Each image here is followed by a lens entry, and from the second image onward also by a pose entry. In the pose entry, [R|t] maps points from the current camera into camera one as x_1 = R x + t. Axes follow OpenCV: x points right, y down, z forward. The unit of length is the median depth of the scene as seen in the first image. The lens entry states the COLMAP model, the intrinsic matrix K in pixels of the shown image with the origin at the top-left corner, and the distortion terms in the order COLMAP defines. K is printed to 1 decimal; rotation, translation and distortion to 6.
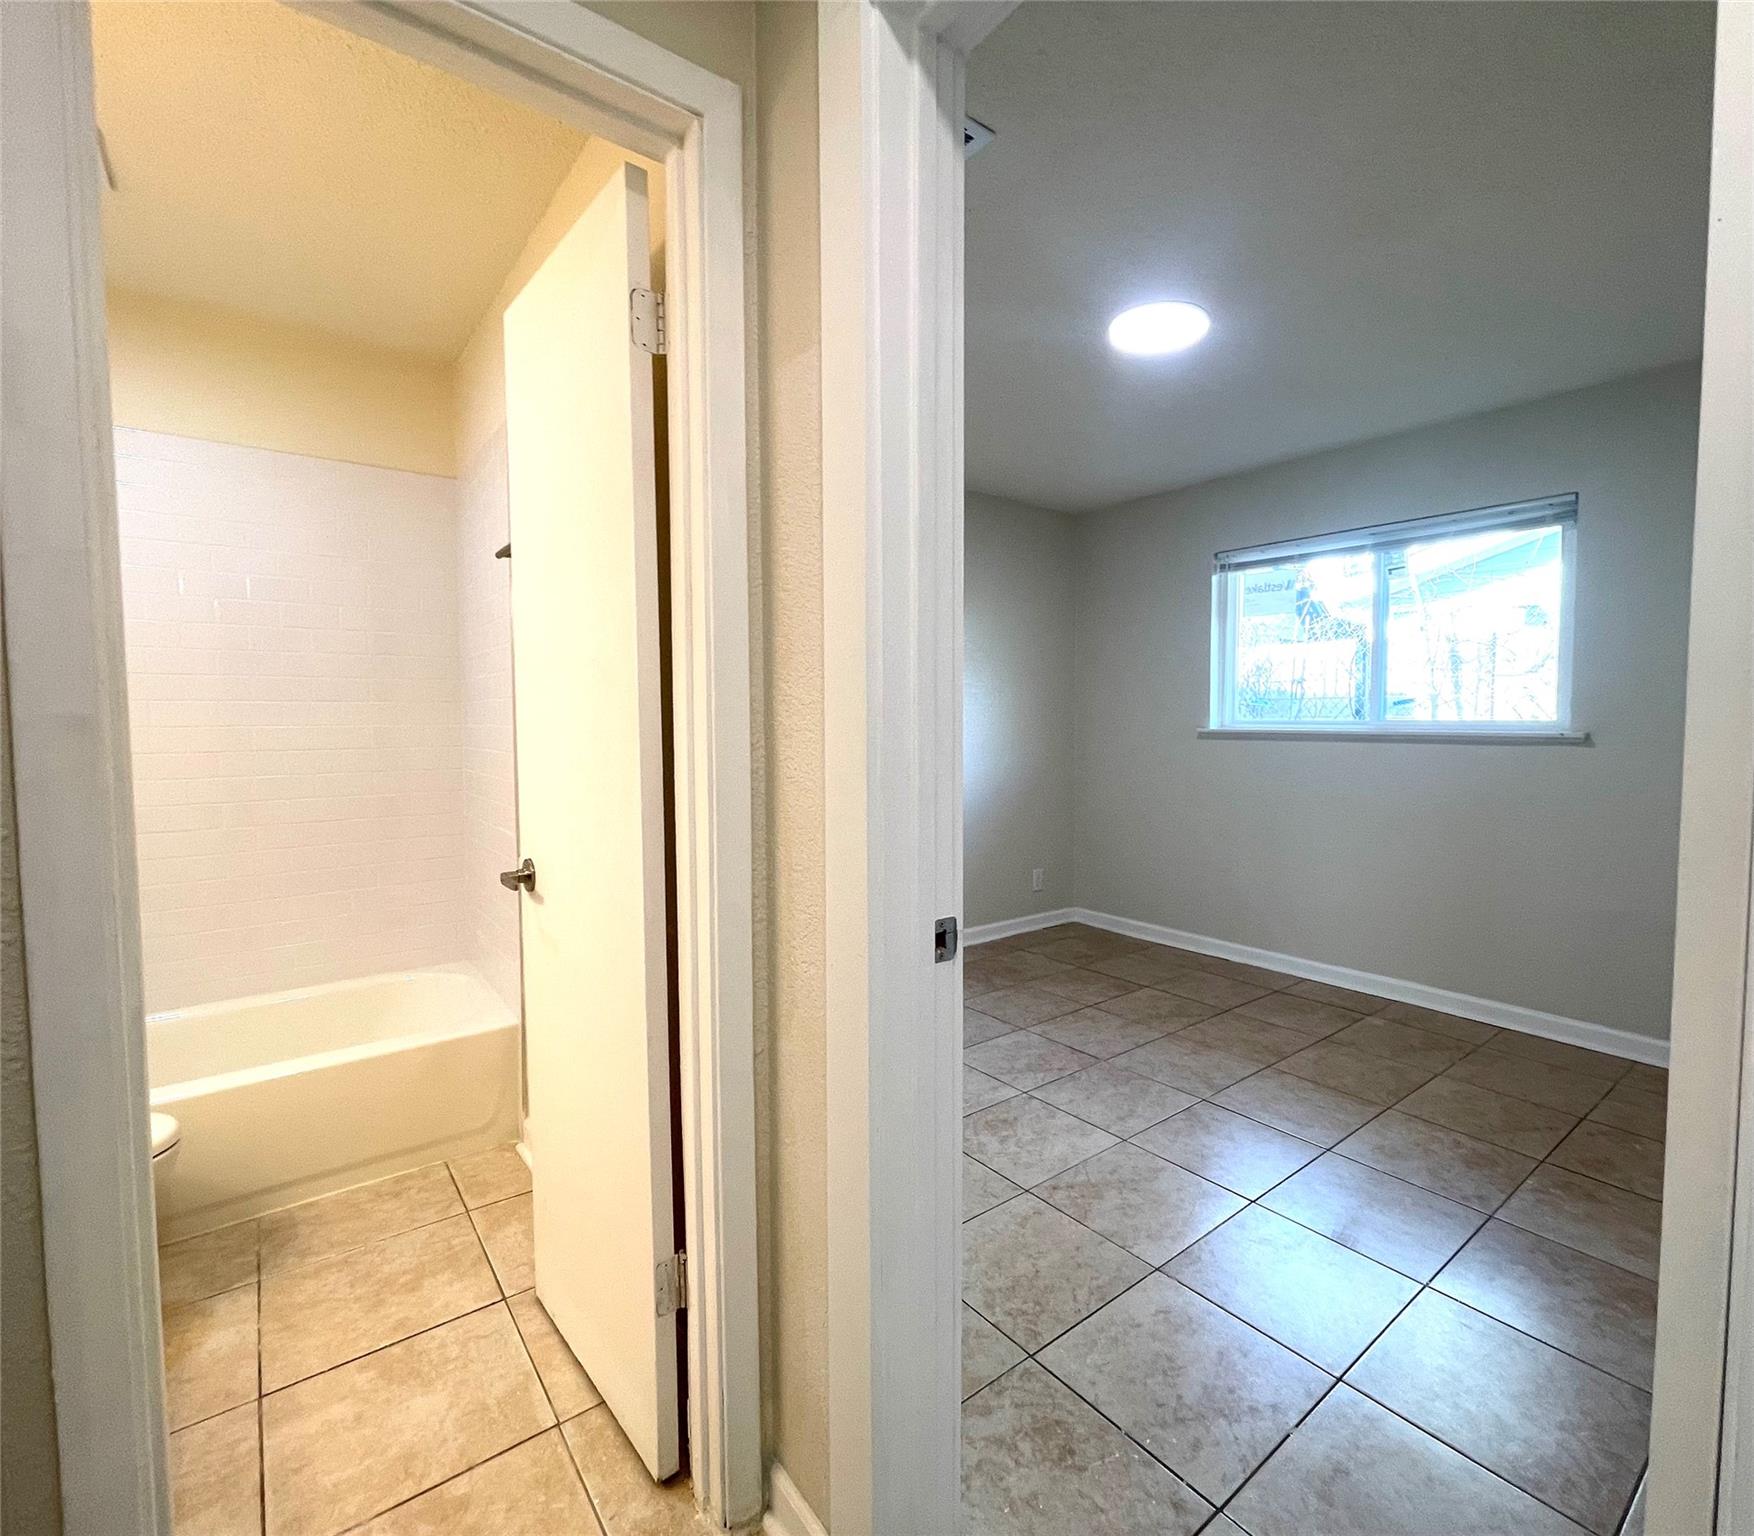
lens RADIAL K [[924.1, 0, 880.4], [0, 924.1, 761.6], [0, 0, 1]] dist [-0.003565, 0.001373]
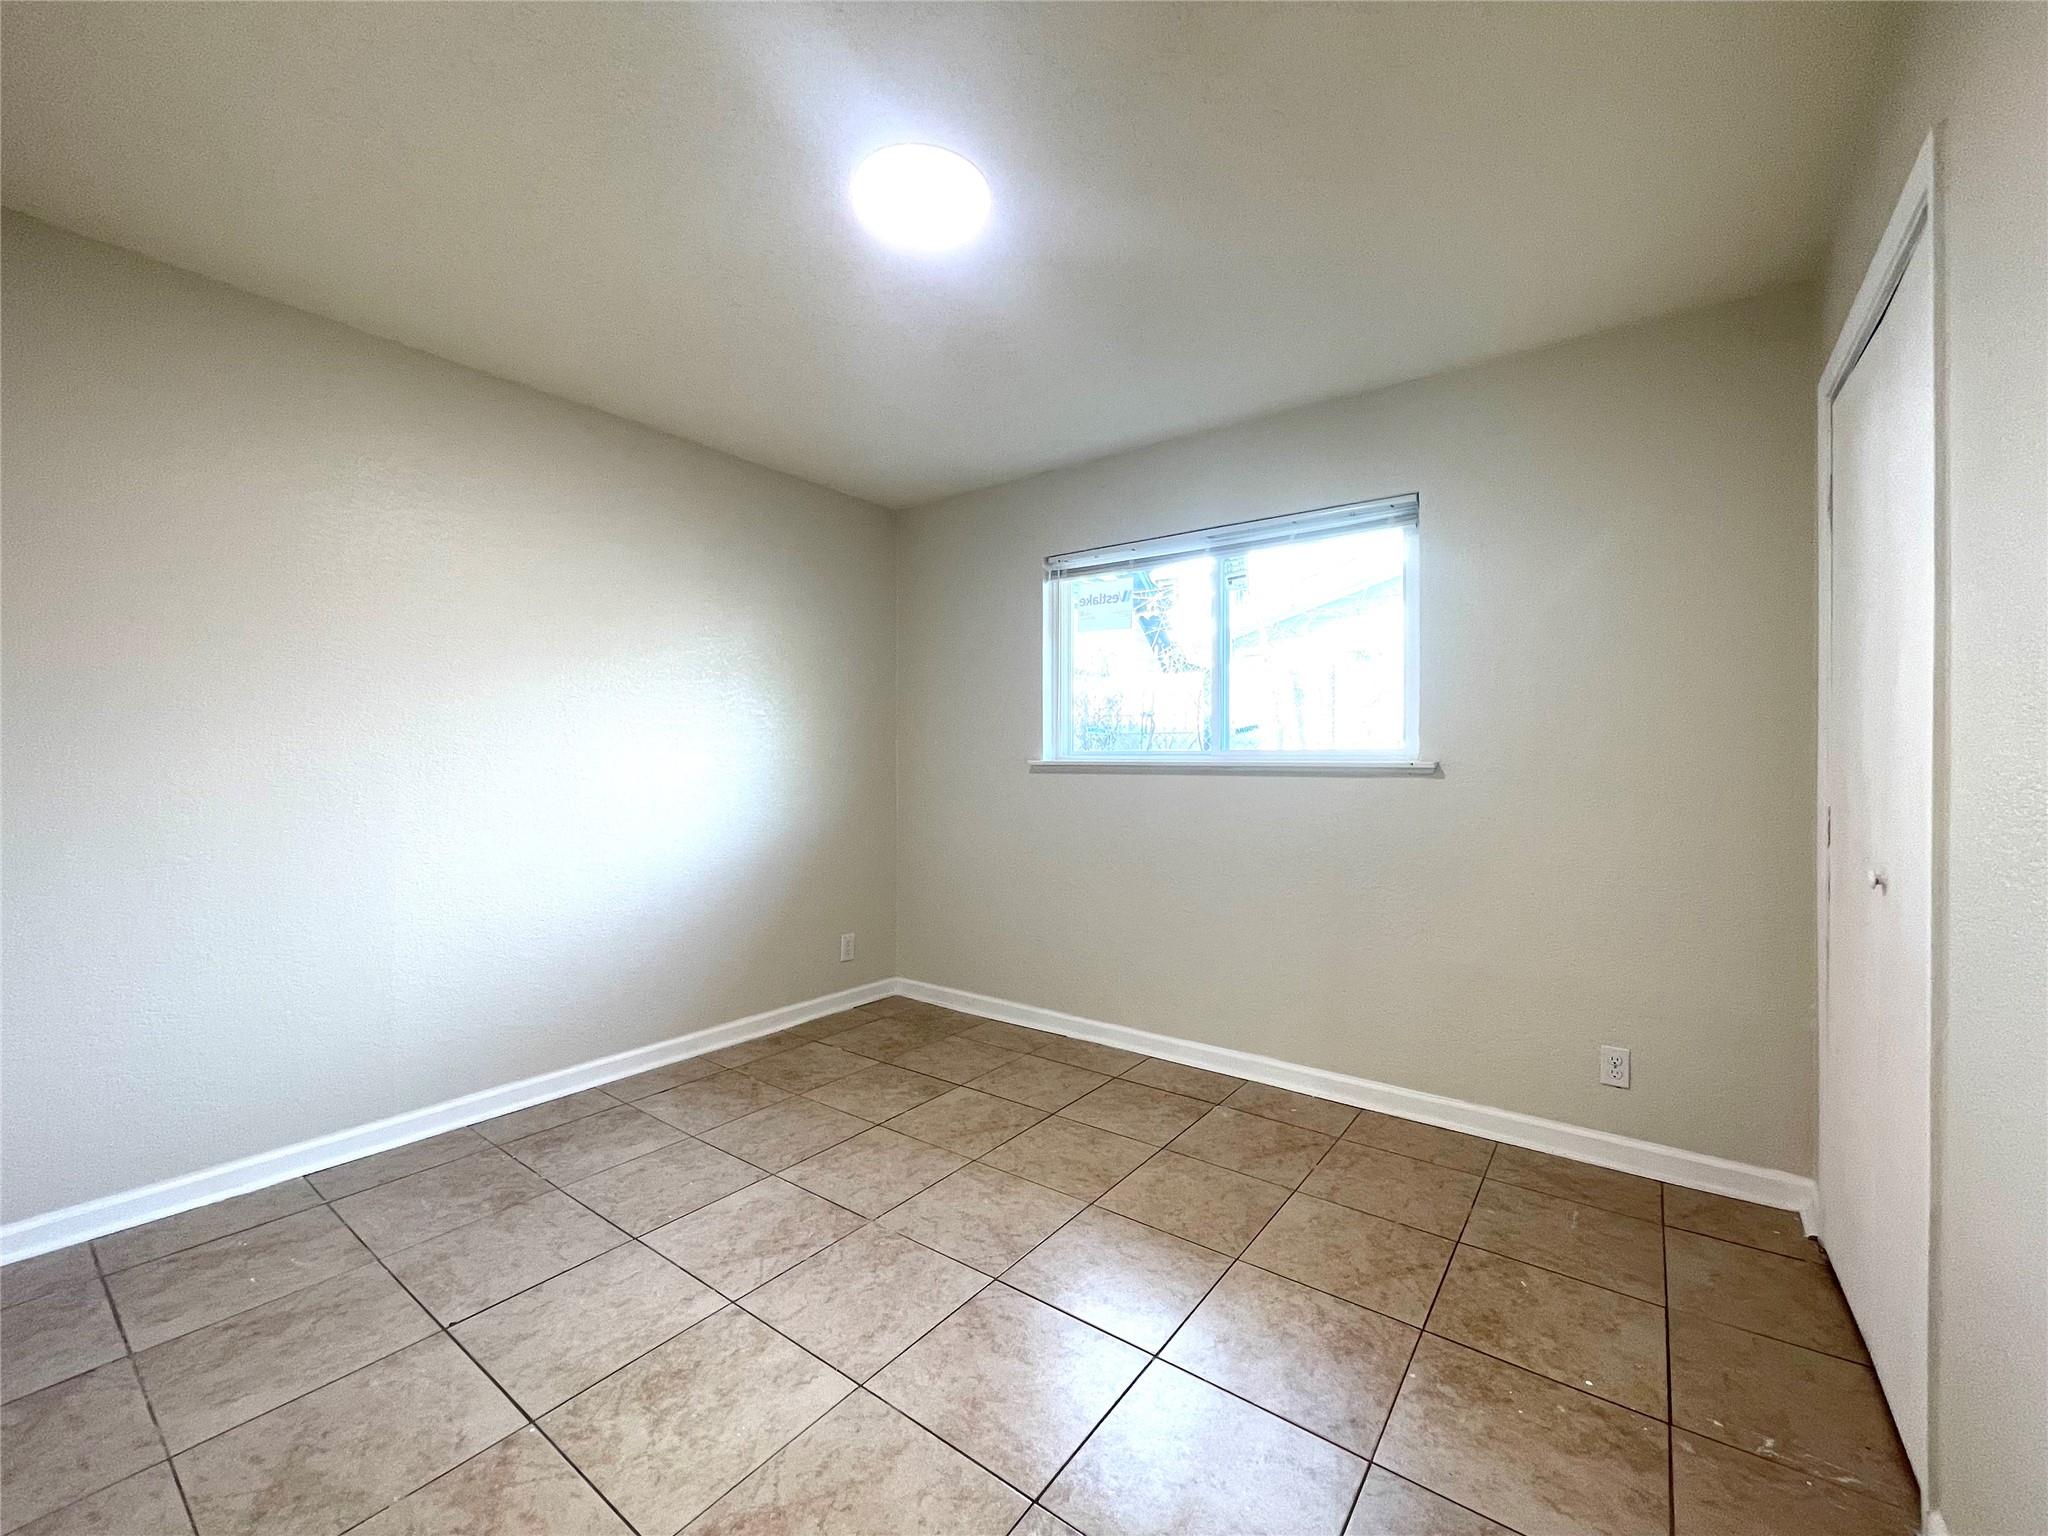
lens RADIAL K [[836.9, 0, 1025.9], [0, 836.9, 764.4], [0, 0, 1]] dist [-0.000866, -0.000186]
pose [[0.970552, 0.002870, 0.240876, 0.180045], [0.009247, 0.998748, -0.049160, 0.005507], [-0.240716, 0.049940, 0.969310, 0.296581]]
